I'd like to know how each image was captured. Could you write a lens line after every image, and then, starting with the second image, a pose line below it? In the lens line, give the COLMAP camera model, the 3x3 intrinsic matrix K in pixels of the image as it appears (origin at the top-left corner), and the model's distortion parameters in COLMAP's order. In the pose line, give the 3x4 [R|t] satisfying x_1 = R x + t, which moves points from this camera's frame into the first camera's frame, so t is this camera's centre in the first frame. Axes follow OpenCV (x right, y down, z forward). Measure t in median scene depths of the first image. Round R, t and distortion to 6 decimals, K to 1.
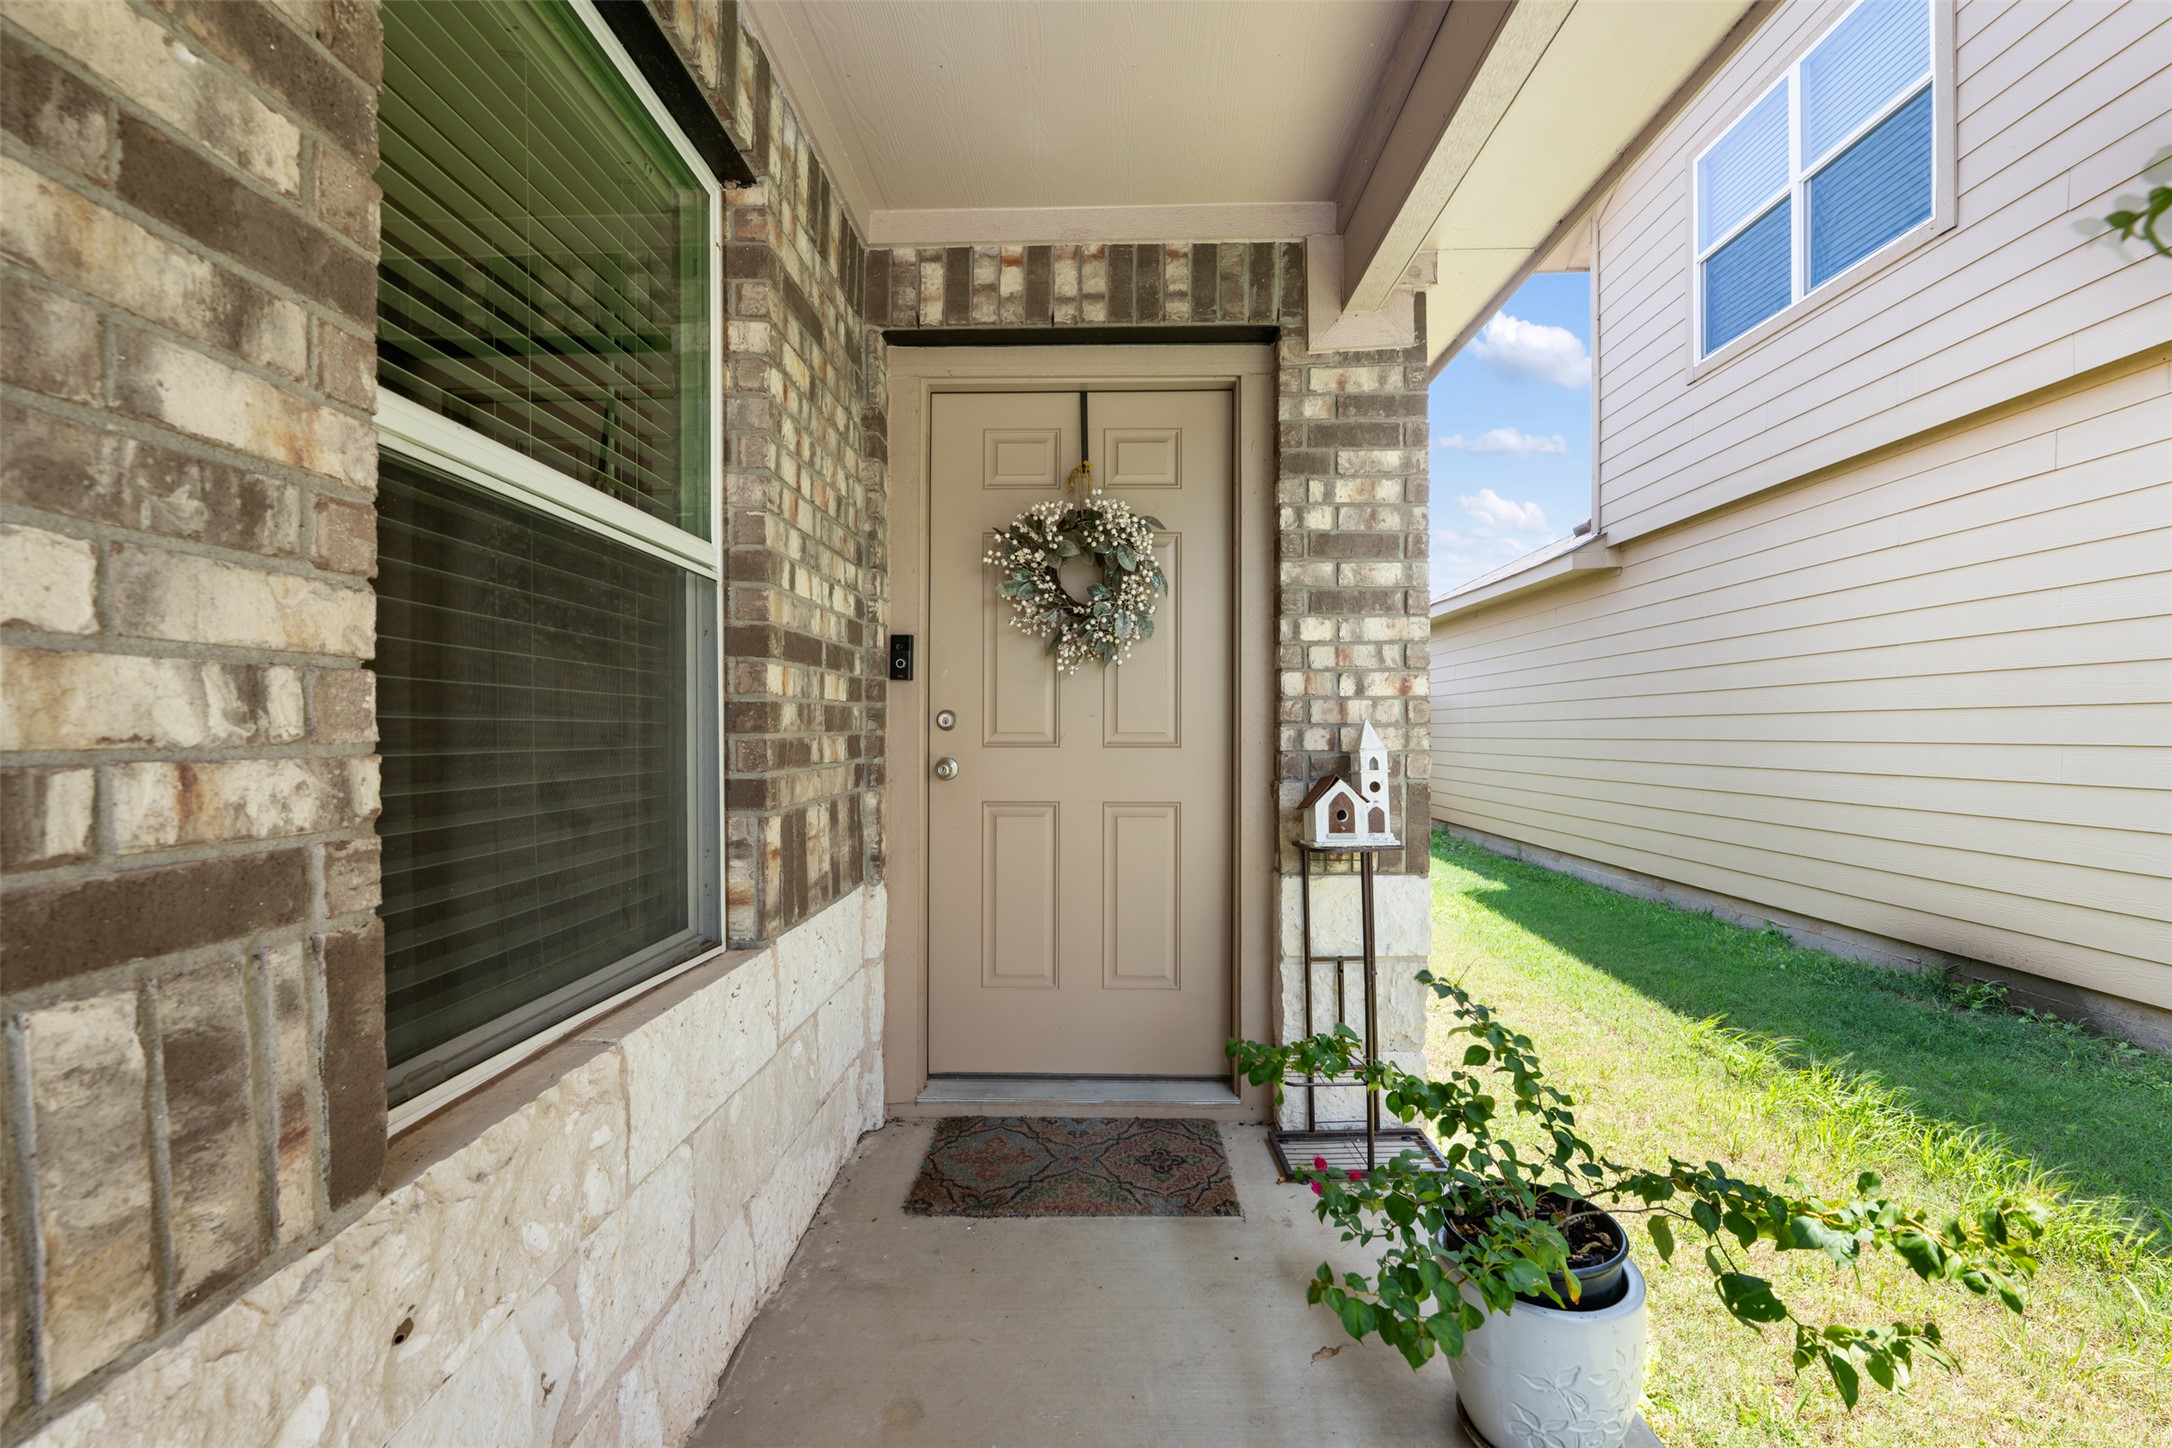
lens RADIAL K [[856.9, 0, 1083.9], [0, 856.9, 727.7], [0, 0, 1]] dist [-0.002971, -0.000247]
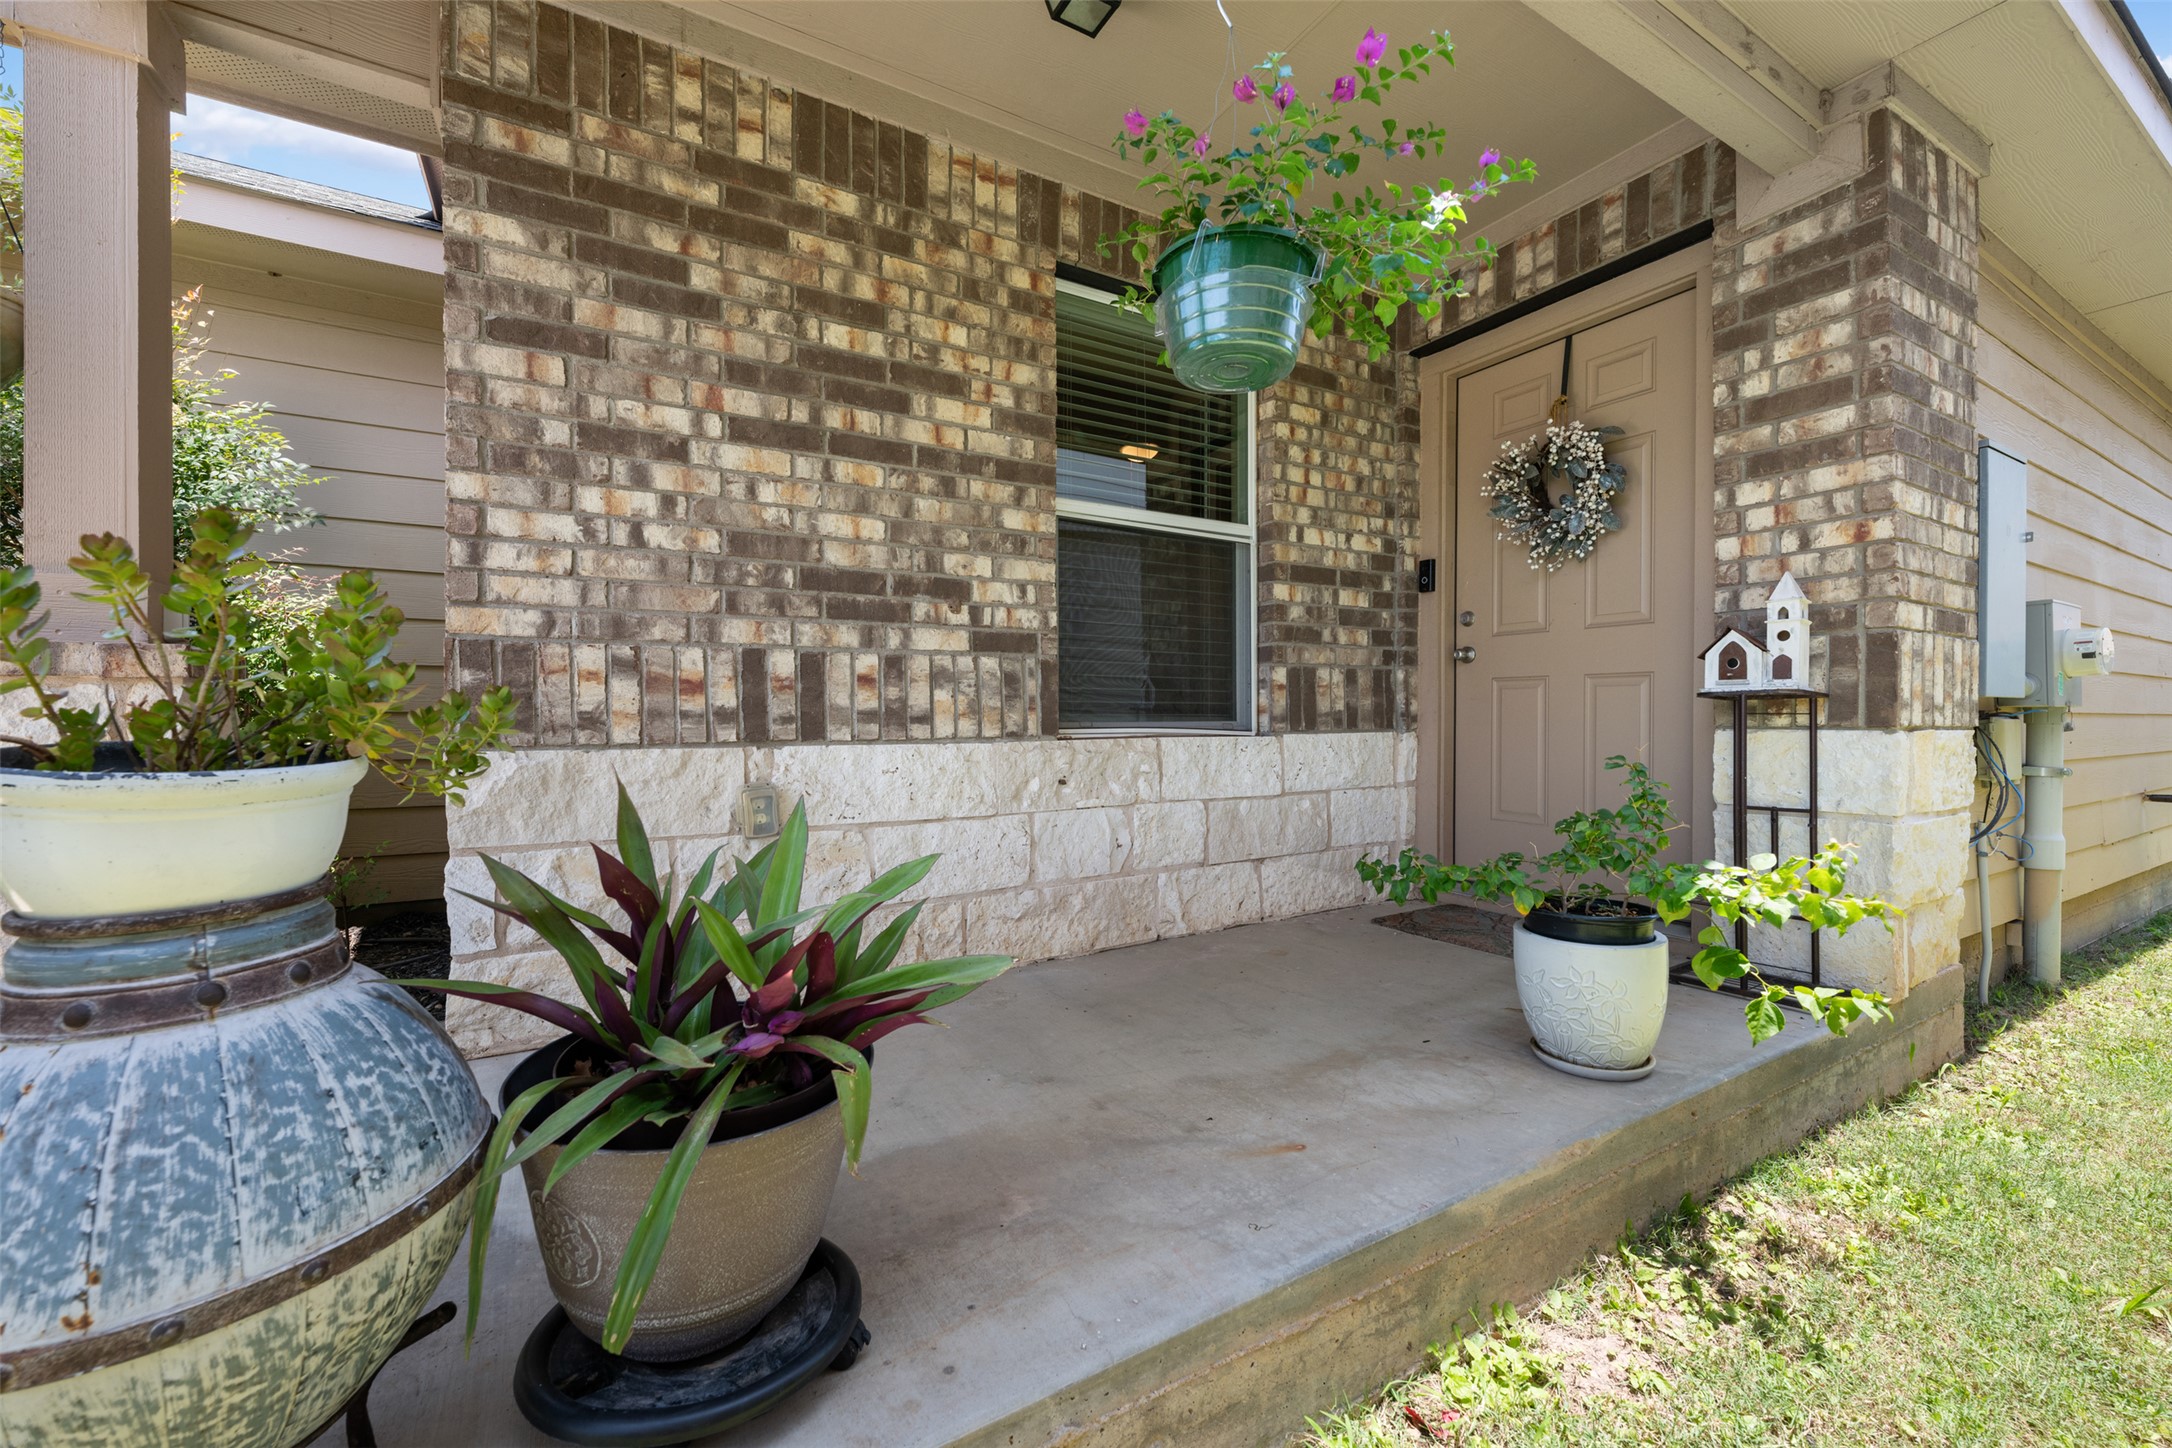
lens RADIAL K [[856.9, 0, 1089.6], [0, 856.9, 720.3], [0, 0, 1]] dist [-0.002971, -0.000247]
pose [[0.528239, 0.003608, -0.849088, 0.734542], [0.004572, 0.999964, 0.007094, 0.152113], [0.849084, -0.007629, 0.528203, -0.238941]]
